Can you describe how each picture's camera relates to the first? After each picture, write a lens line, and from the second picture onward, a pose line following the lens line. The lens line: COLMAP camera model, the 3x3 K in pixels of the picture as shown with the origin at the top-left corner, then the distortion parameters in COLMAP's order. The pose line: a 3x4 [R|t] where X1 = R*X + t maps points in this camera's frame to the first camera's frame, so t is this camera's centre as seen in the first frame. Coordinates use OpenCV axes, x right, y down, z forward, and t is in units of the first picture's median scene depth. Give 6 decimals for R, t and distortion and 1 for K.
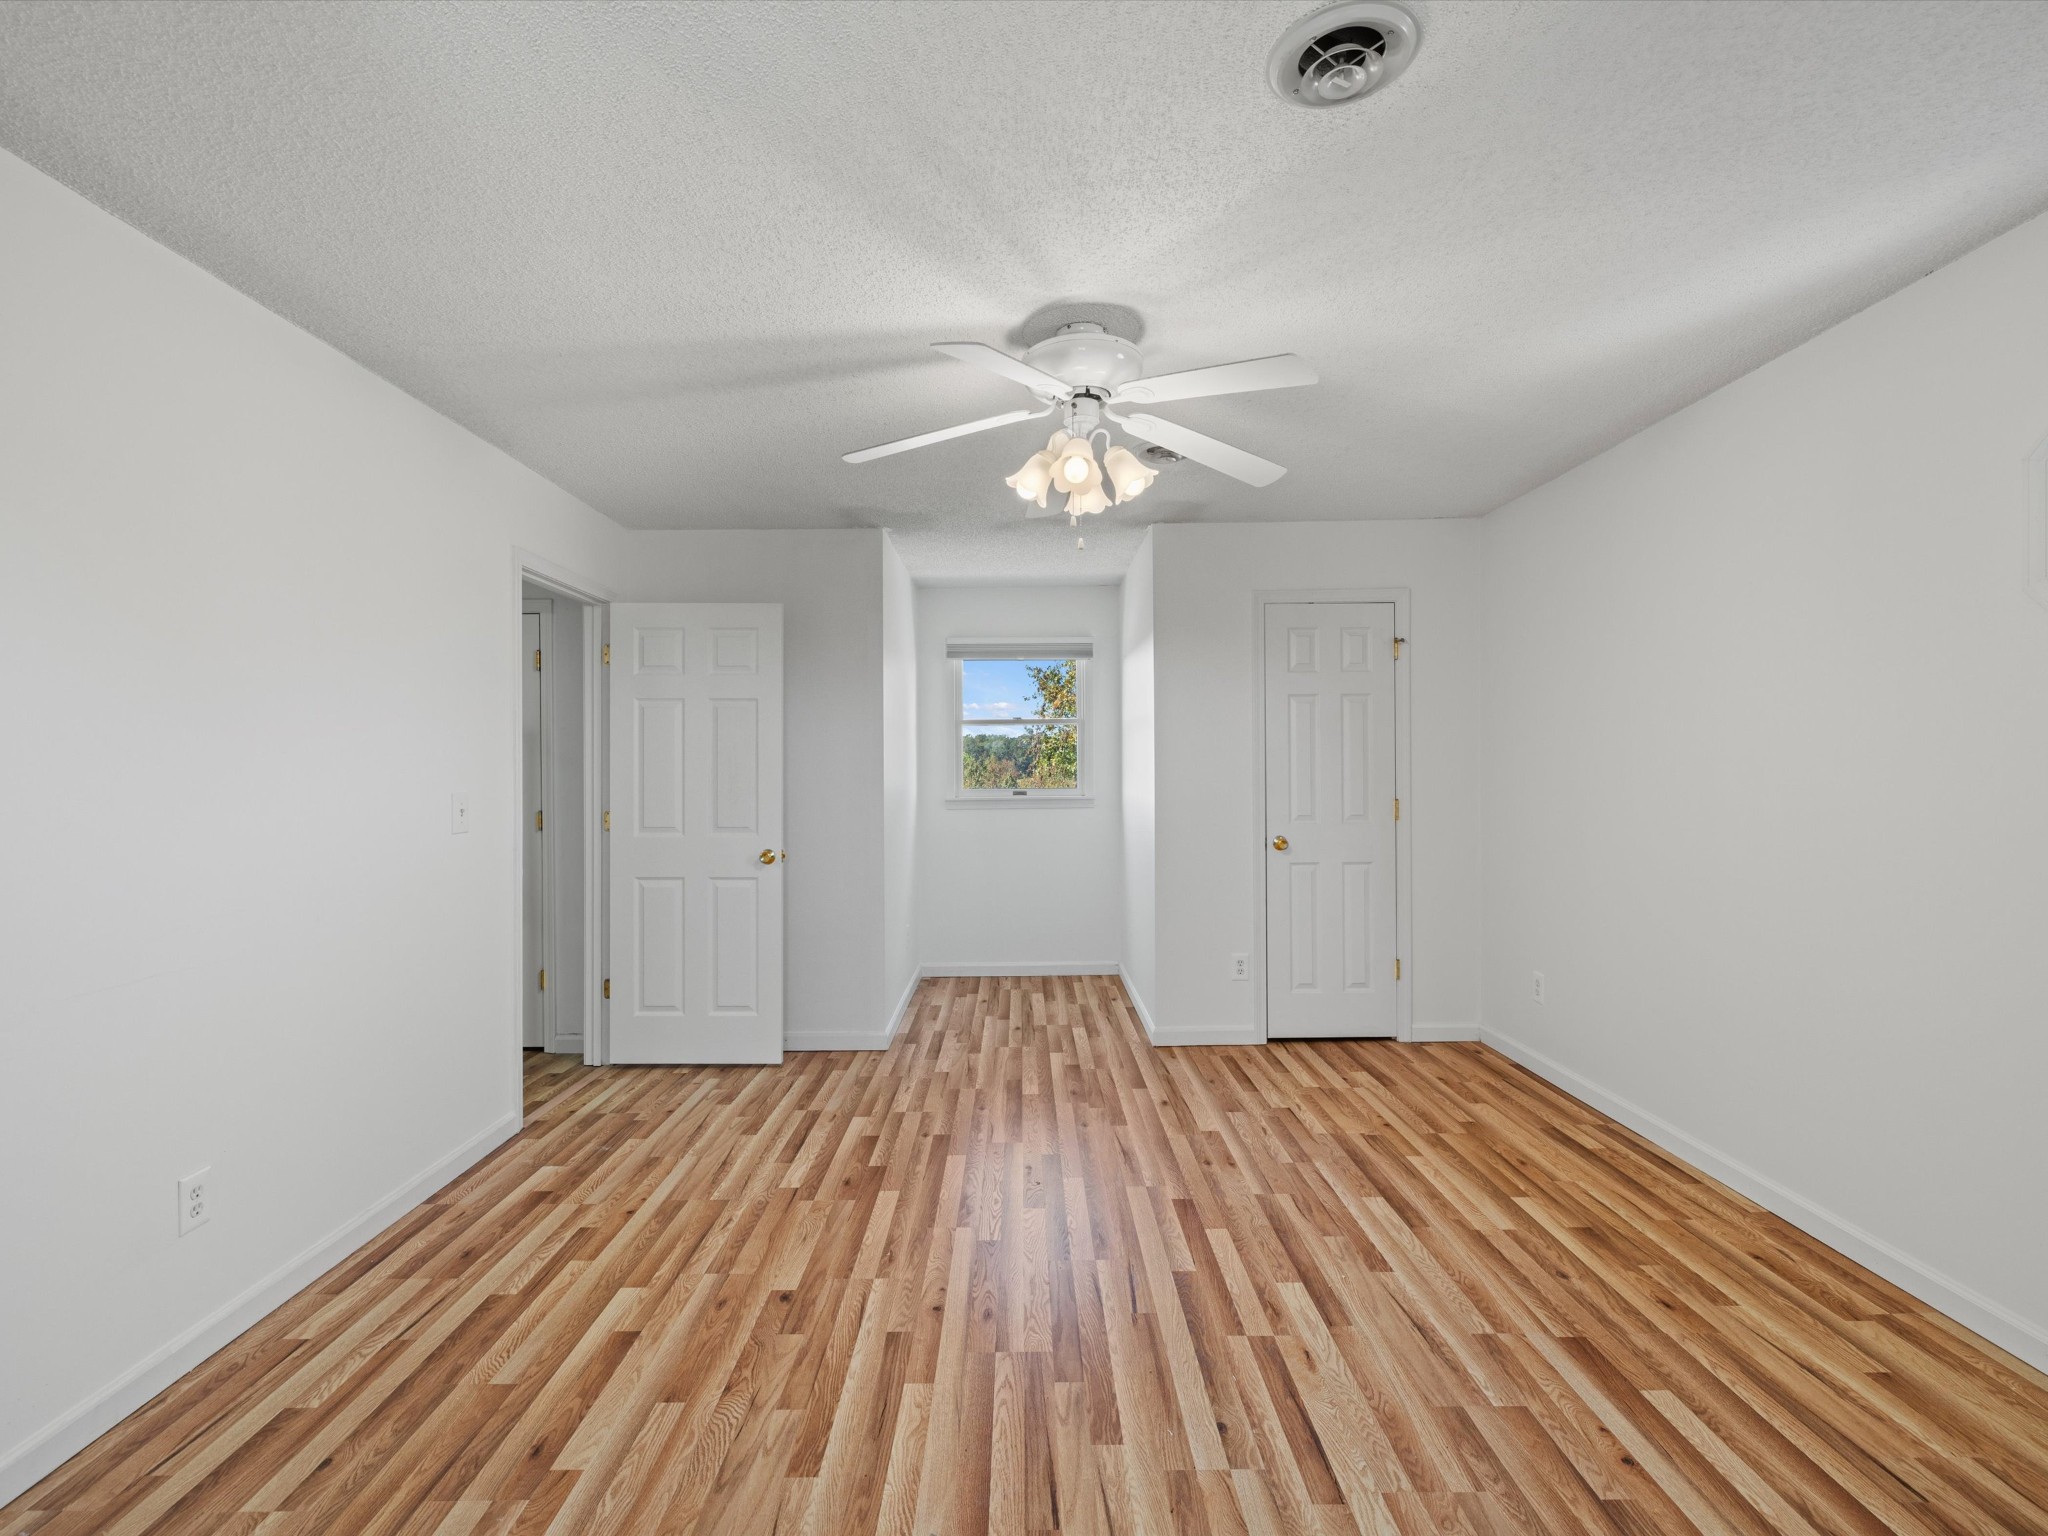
lens RADIAL K [[968.6, 0, 1016.9], [0, 968.6, 764.7], [0, 0, 1]] dist [0.001626, 0.000070]
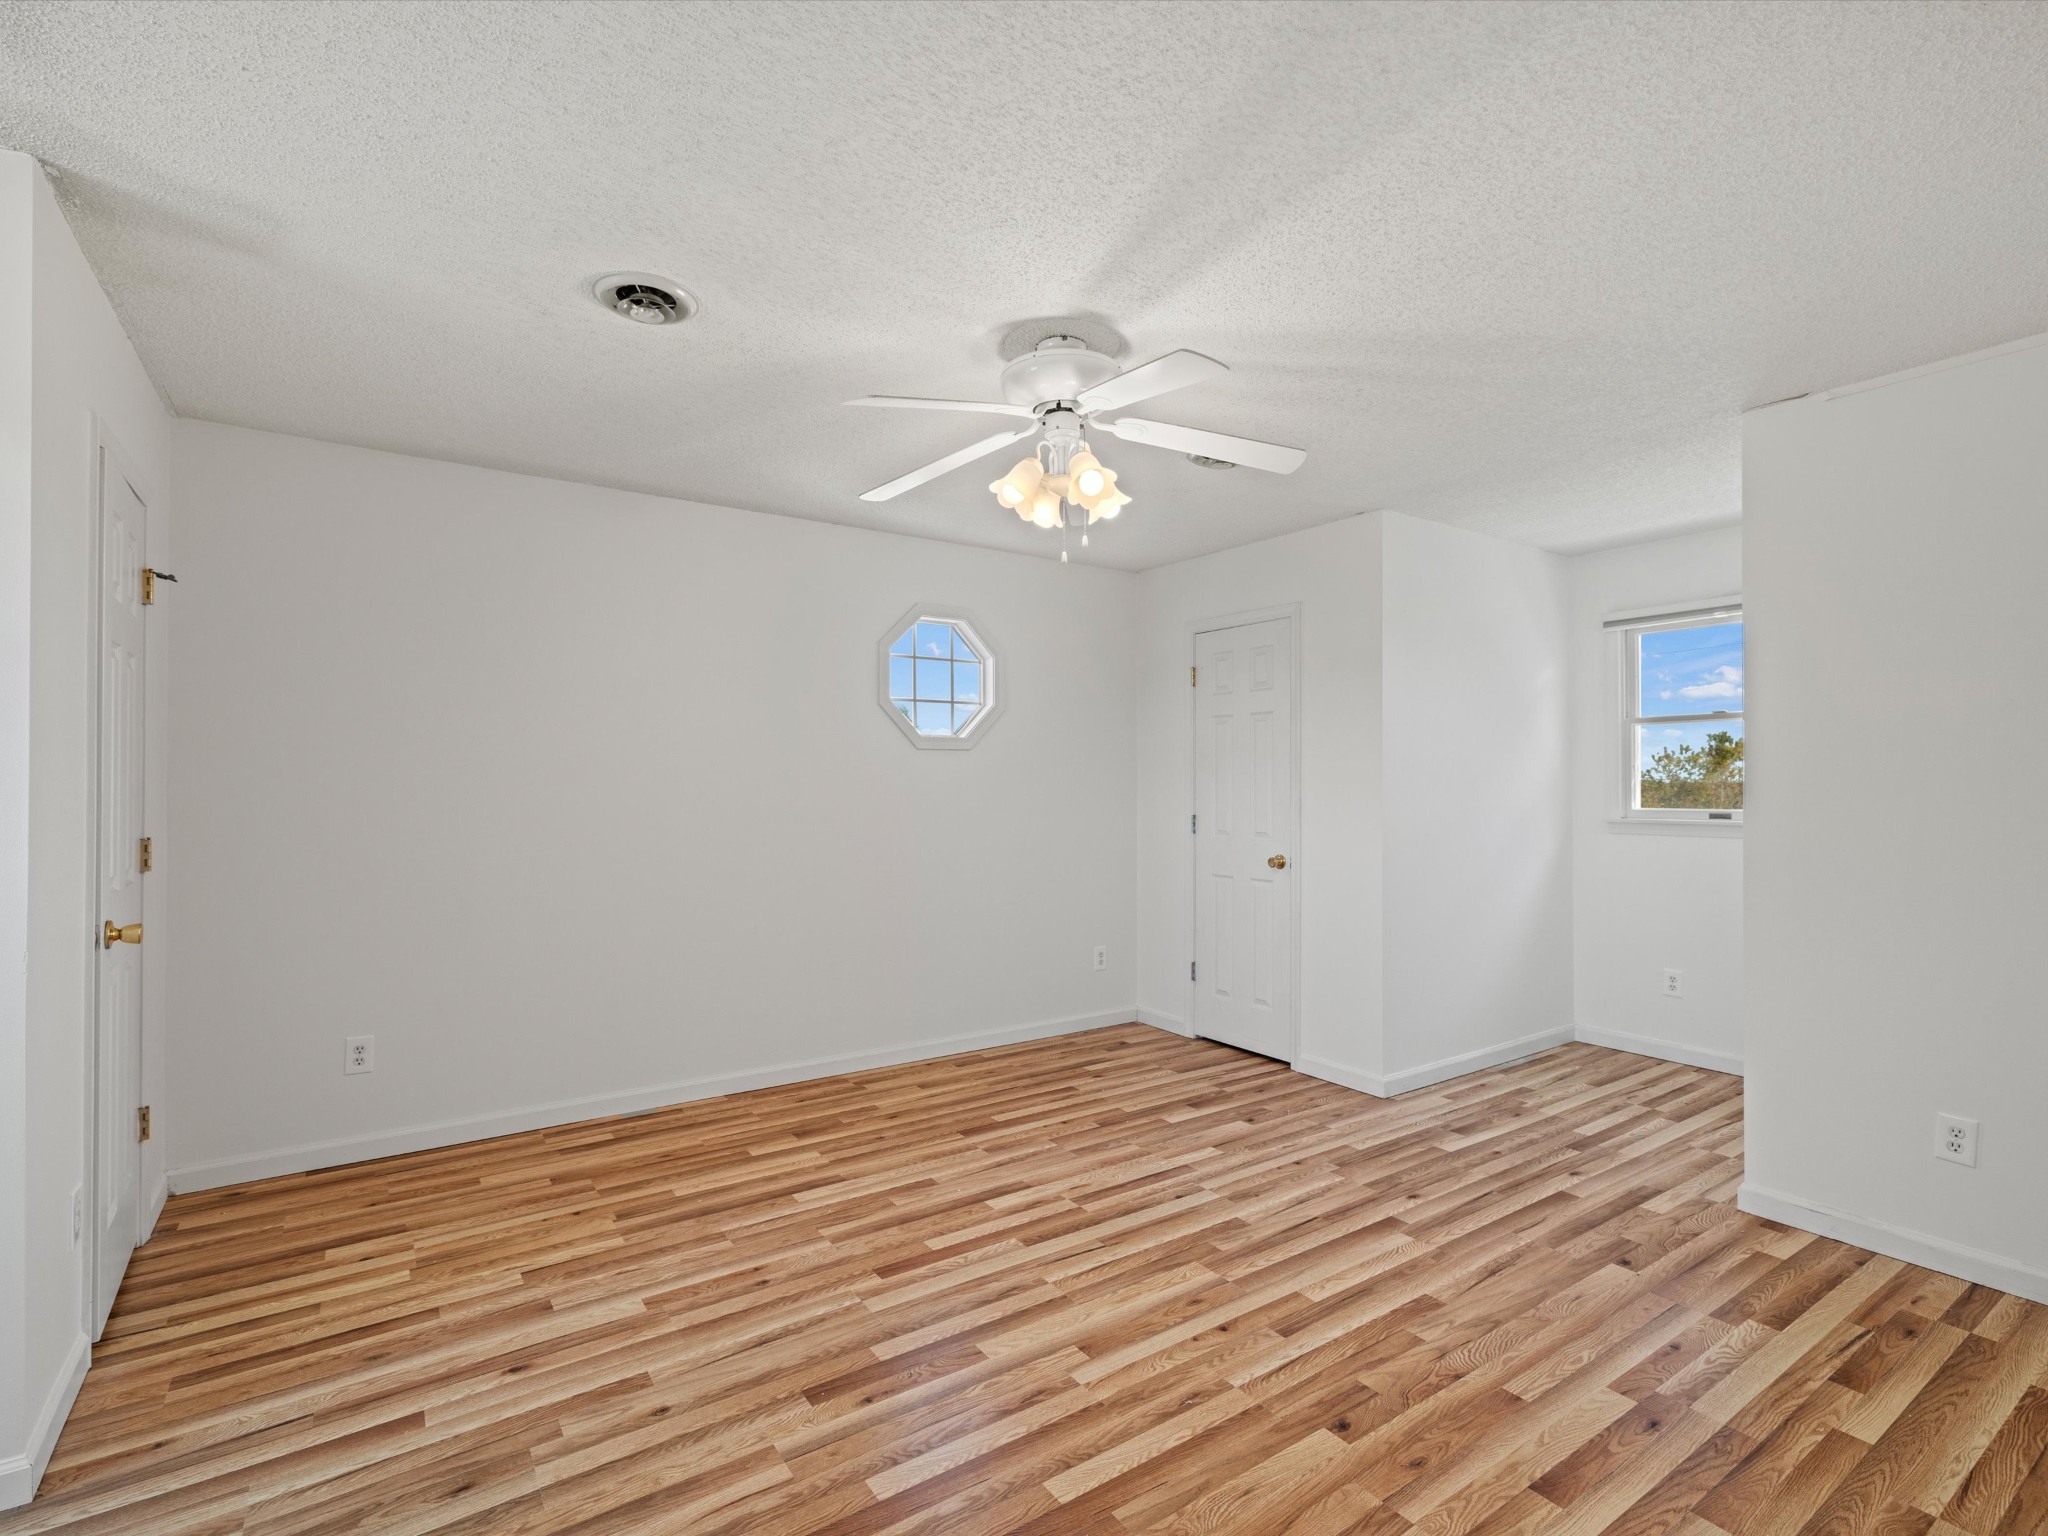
lens RADIAL K [[984.1, 0, 1025.1], [0, 984.1, 777.9], [0, 0, 1]] dist [-0.000024, -0.000038]
pose [[-0.577071, 0.014065, 0.816573, -0.758673], [0.000499, 0.999858, -0.016870, 0.020401], [-0.816694, -0.009328, -0.576996, 1.680791]]
